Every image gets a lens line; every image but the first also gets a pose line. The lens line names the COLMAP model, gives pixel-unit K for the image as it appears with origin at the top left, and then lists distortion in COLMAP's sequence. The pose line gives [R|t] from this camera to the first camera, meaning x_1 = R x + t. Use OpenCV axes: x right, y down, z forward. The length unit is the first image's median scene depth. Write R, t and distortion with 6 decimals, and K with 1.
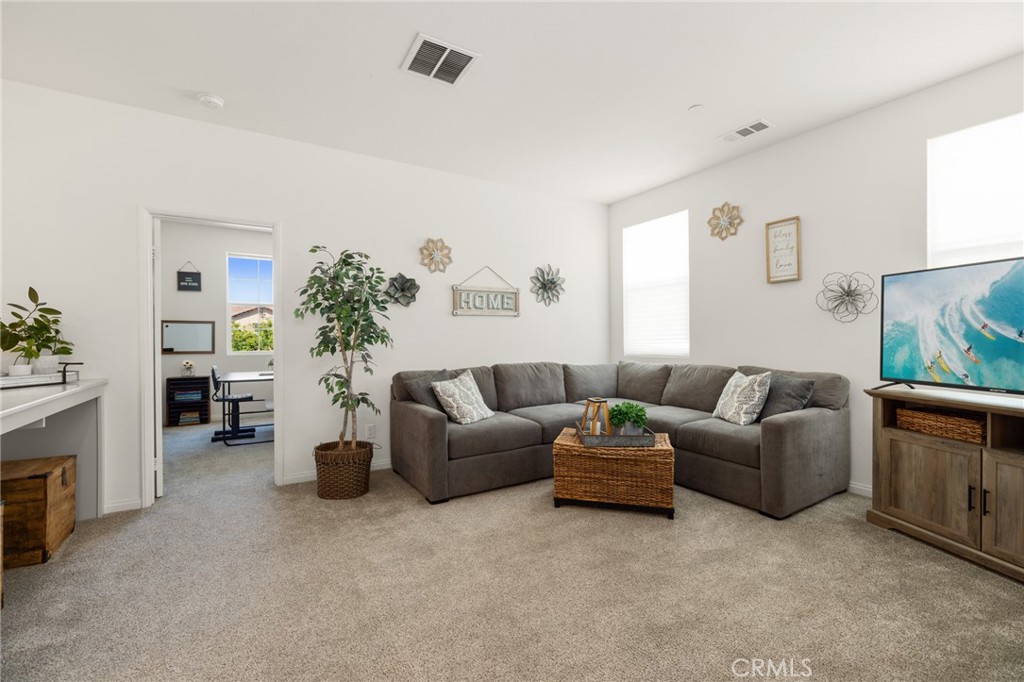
lens RADIAL K [[434.5, 0, 500.4], [0, 434.5, 332.4], [0, 0, 1]] dist [-0.000502, 0.000015]
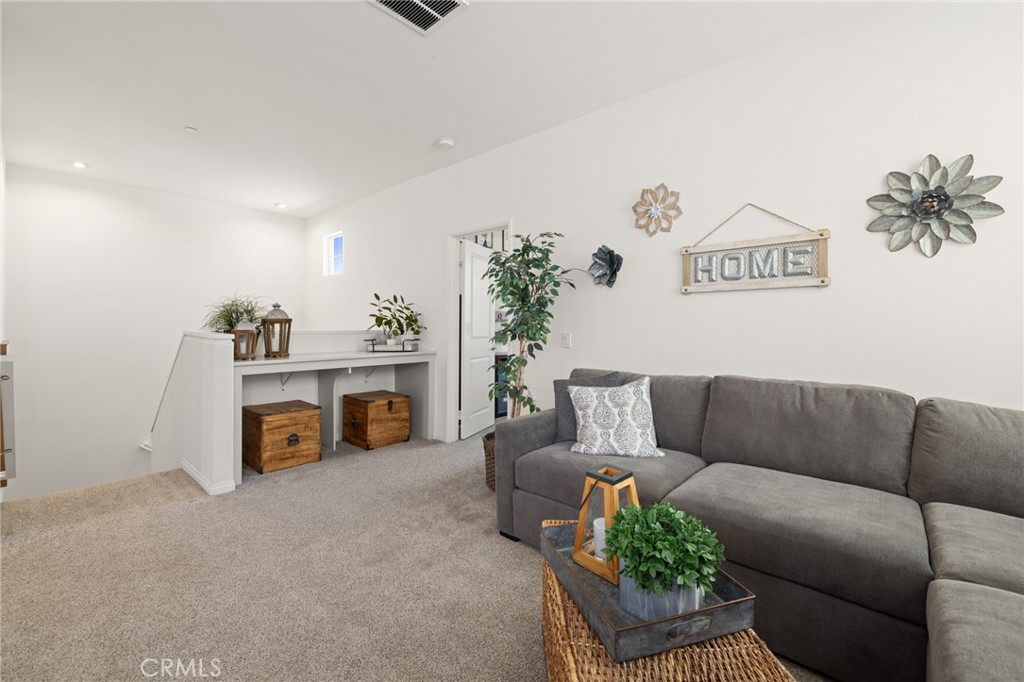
lens RADIAL K [[429.1, 0, 507.4], [0, 429.1, 318.3], [0, 0, 1]] dist [0.000266, 0.000159]
pose [[0.296201, -0.006377, -0.955104, 0.427818], [0.004702, 0.999975, -0.005219, 0.000353], [0.955114, -0.002945, 0.296223, 0.545618]]
